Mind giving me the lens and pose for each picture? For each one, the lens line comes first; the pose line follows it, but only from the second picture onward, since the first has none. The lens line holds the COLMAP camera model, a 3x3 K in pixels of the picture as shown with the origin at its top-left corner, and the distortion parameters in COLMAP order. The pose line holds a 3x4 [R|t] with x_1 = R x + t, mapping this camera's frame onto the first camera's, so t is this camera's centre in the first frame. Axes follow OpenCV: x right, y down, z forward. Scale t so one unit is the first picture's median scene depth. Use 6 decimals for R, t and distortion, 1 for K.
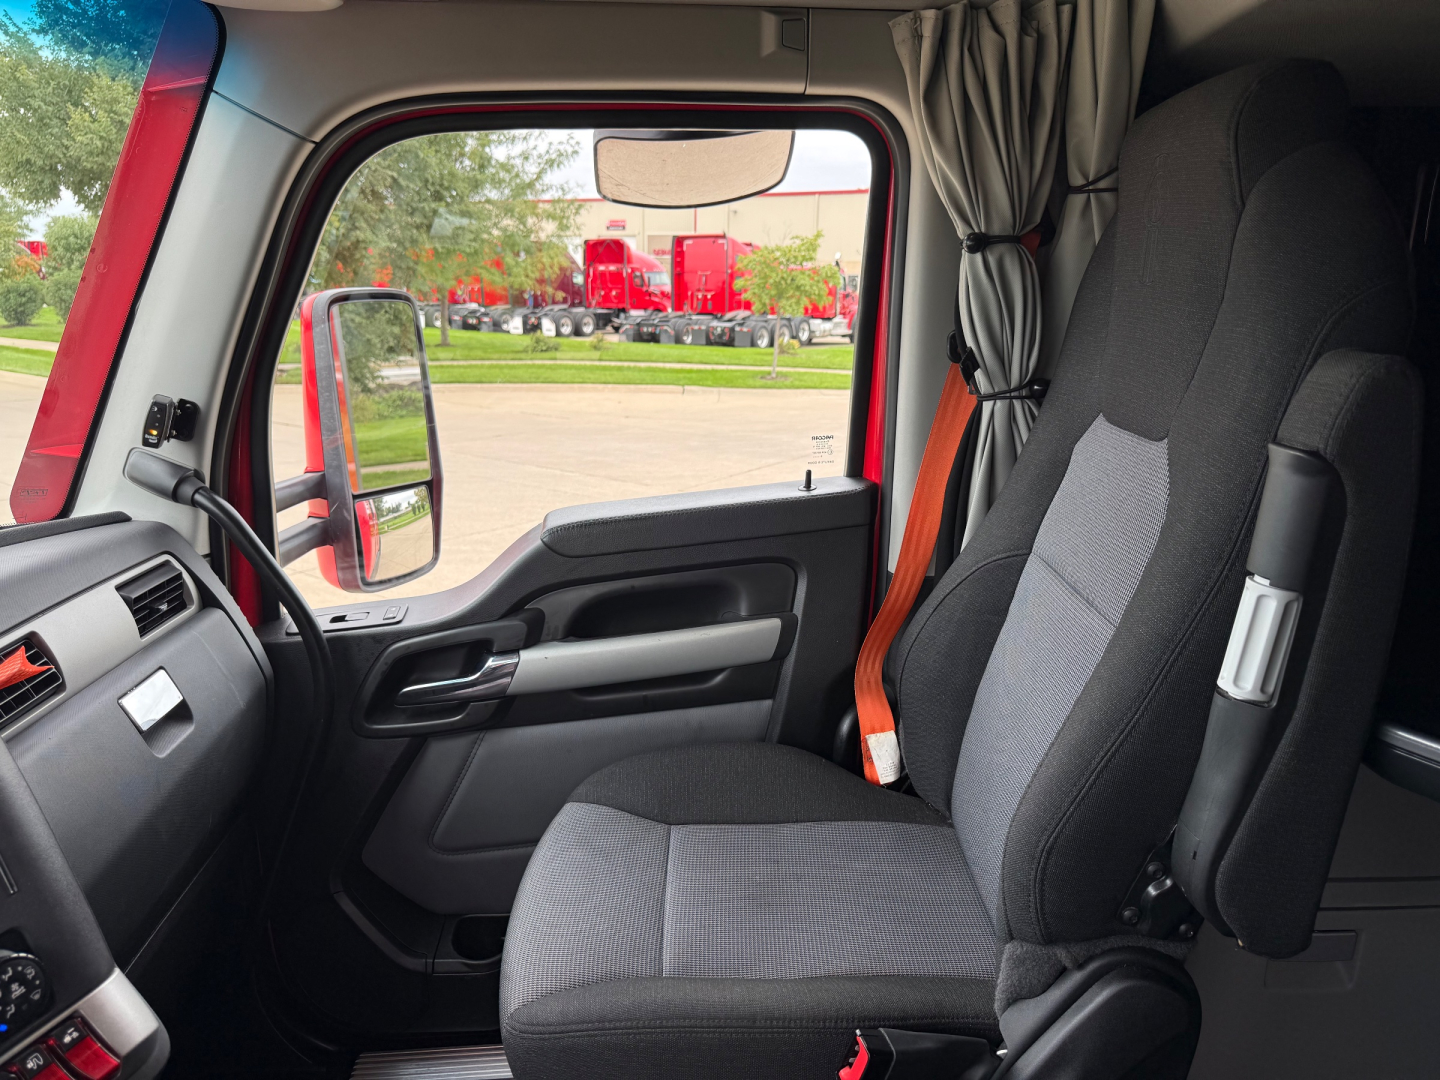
lens RADIAL K [[1022.1, 0, 724.3], [0, 1022.1, 544.3], [0, 0, 1]] dist [0.028974, -0.033487]
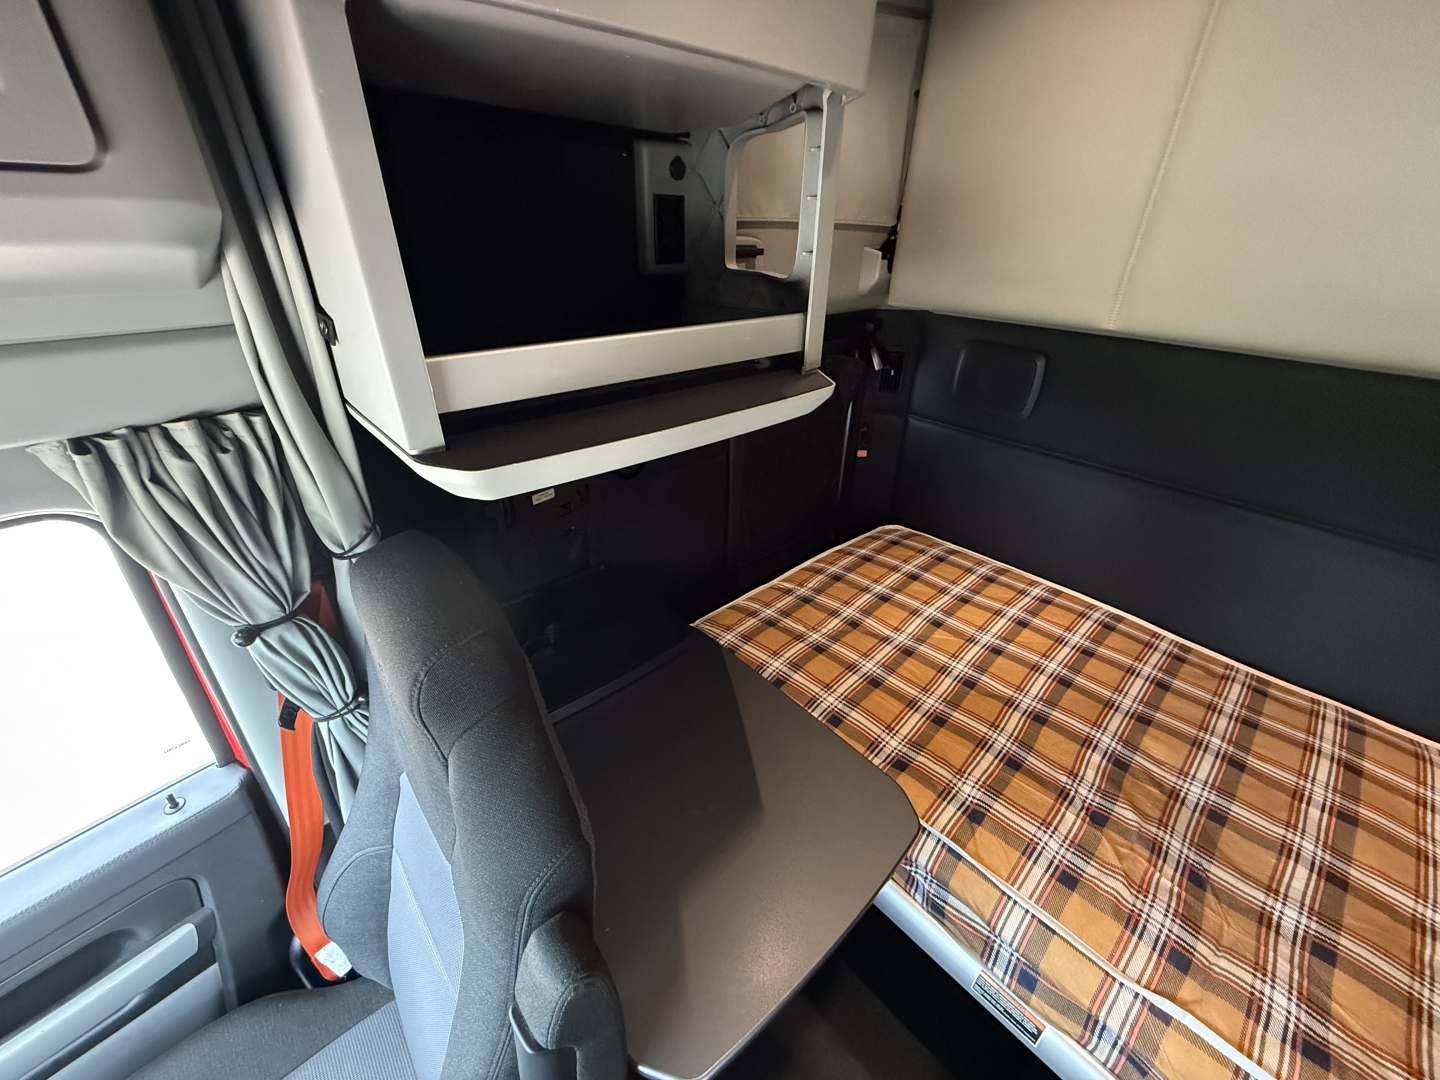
lens RADIAL K [[570.8, 0, 710.7], [0, 570.8, 542.0], [0, 0, 1]] dist [-0.002740, 0.000494]
pose [[0.765904, -0.304855, 0.566088, 0.317811], [0.157963, 0.942681, 0.293940, -0.499050], [-0.623249, -0.135709, 0.770158, 0.260473]]
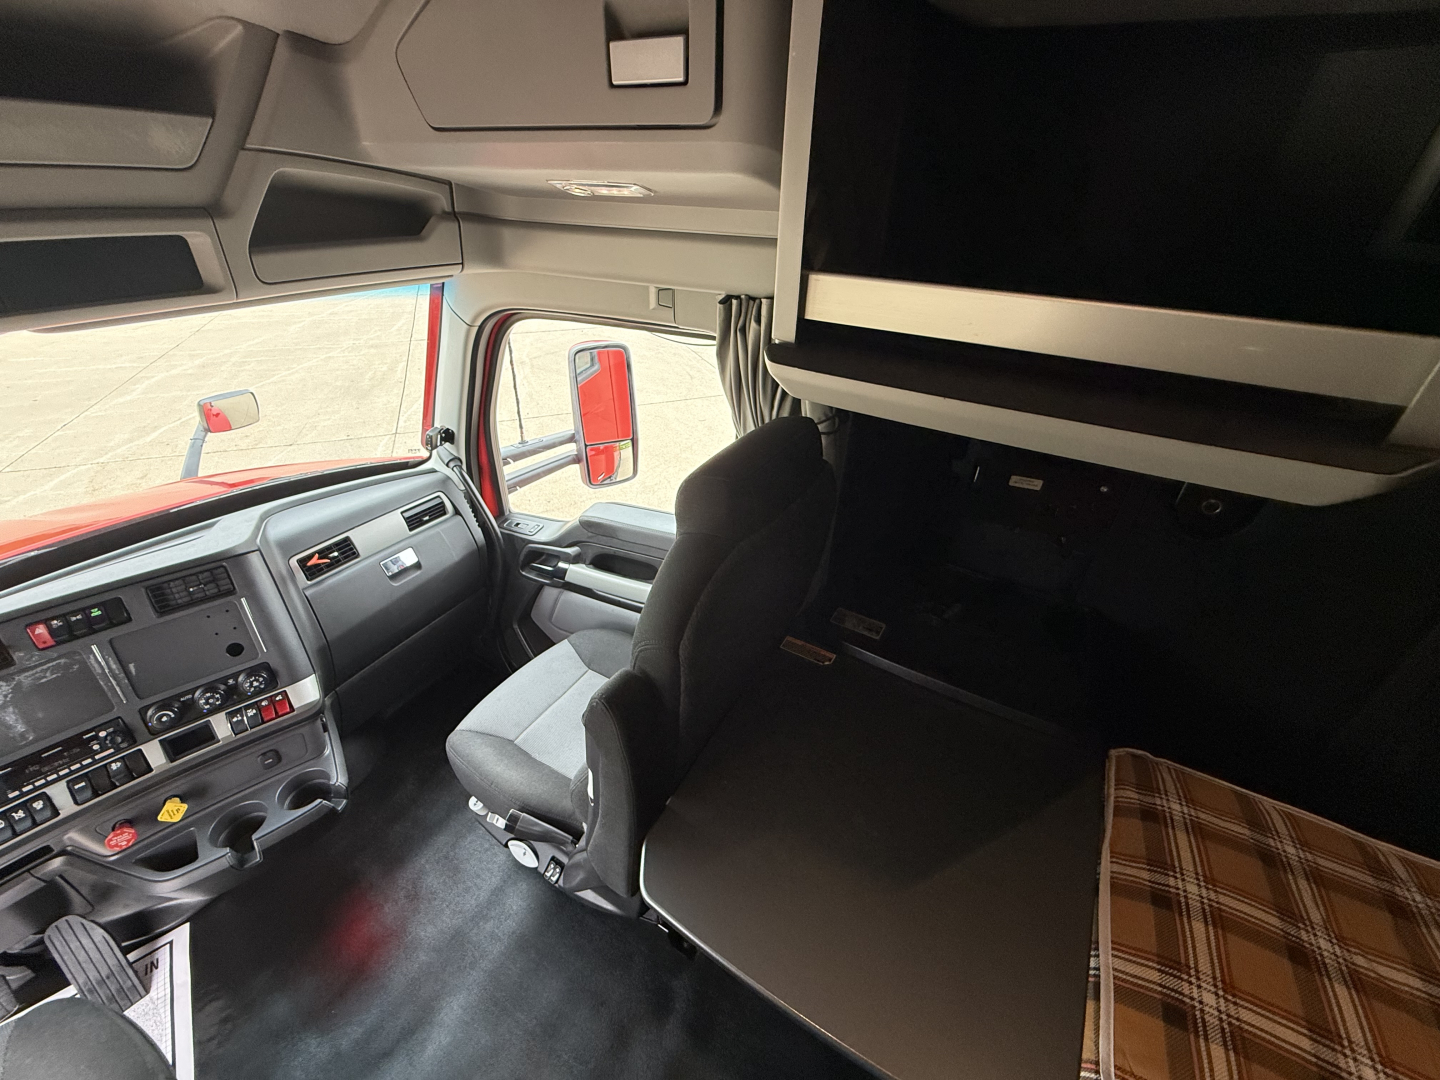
lens RADIAL K [[570.8, 0, 715.7], [0, 570.8, 539.5], [0, 0, 1]] dist [-0.002740, 0.000494]
pose [[0.842547, 0.305331, -0.443720, 0.678313], [-0.161202, 0.928988, 0.333158, -0.467524], [0.513934, -0.209173, 0.831936, 0.200055]]
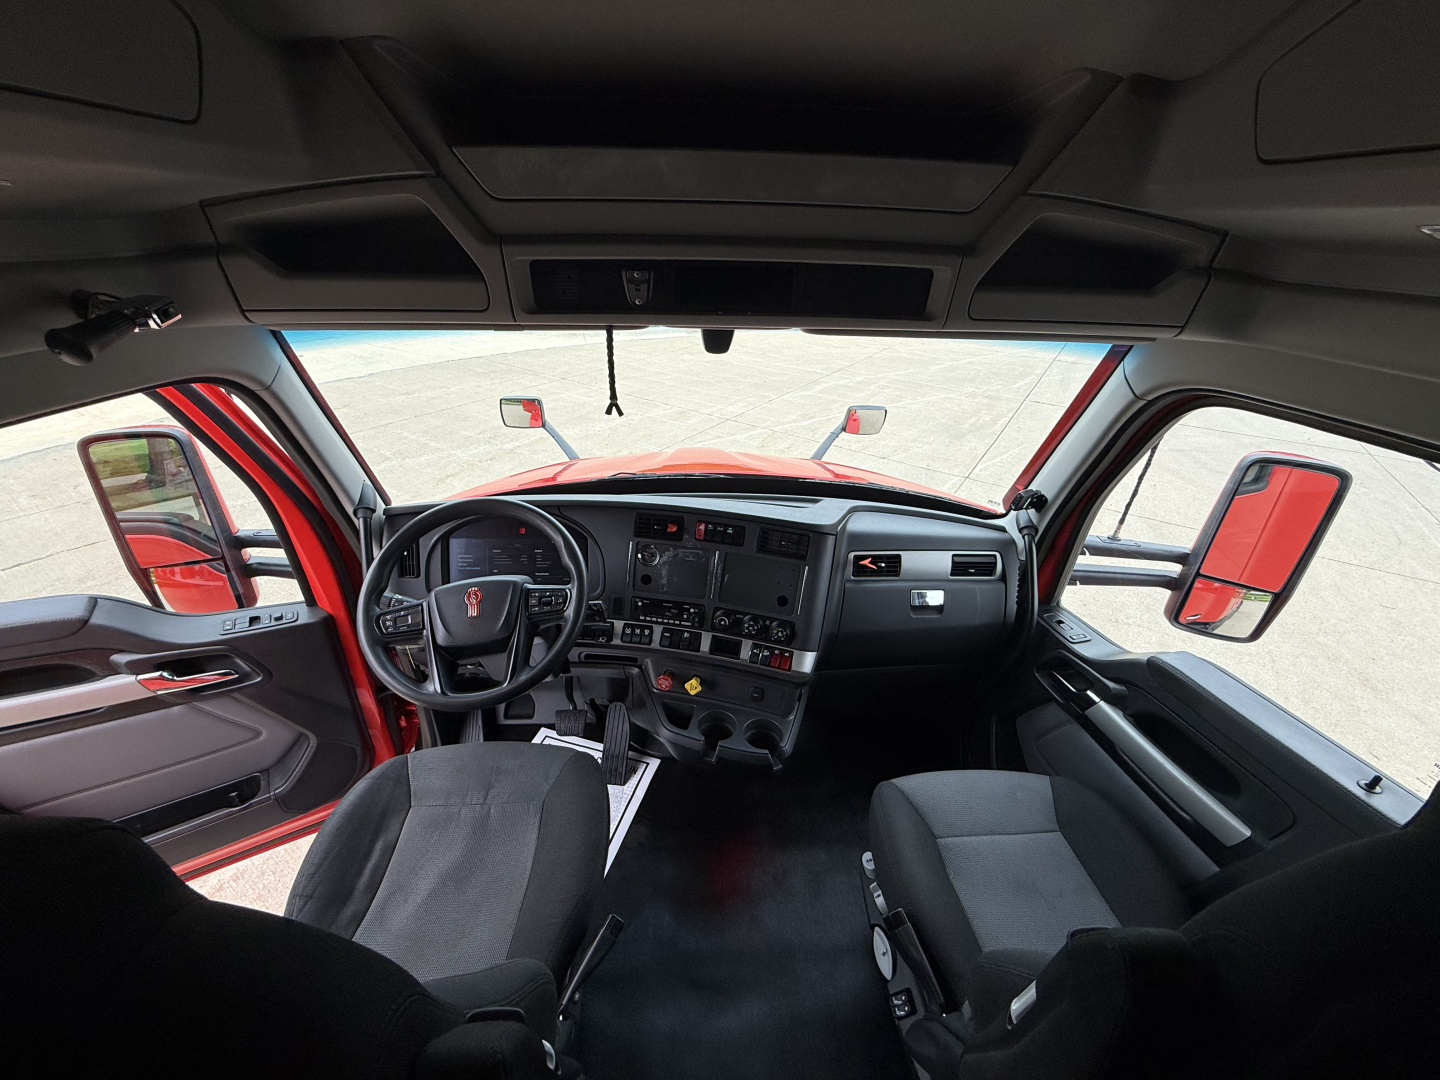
lens RADIAL K [[570.8, 0, 718.4], [0, 570.8, 540.5], [0, 0, 1]] dist [-0.002740, 0.000494]
pose [[0.033434, 0.483055, -0.874951, 0.566048], [-0.290825, 0.842260, 0.453893, -0.431826], [0.956192, 0.239282, 0.168644, 0.195702]]
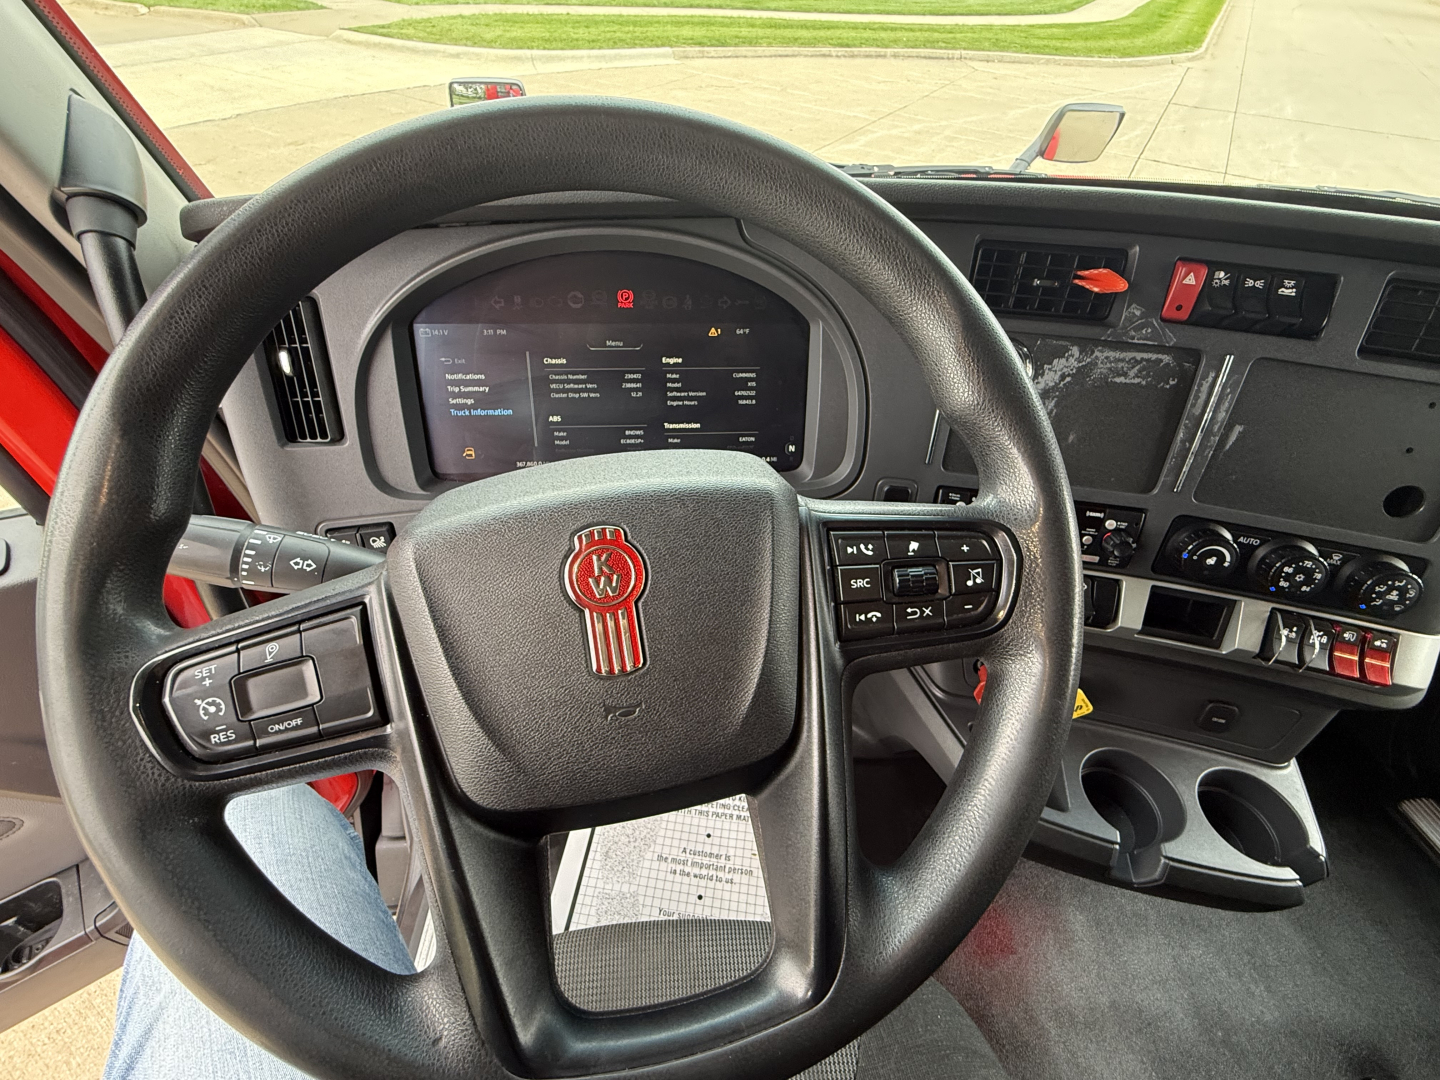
lens RADIAL K [[635.0, 0, 710.6], [0, 635.0, 528.8], [0, 0, 1]] dist [-0.000436, -0.000829]
pose [[0.057010, 0.692451, -0.719209, -0.115122], [-0.294805, 0.699934, 0.650525, 0.054186], [0.953855, 0.174940, 0.244041, -0.044256]]
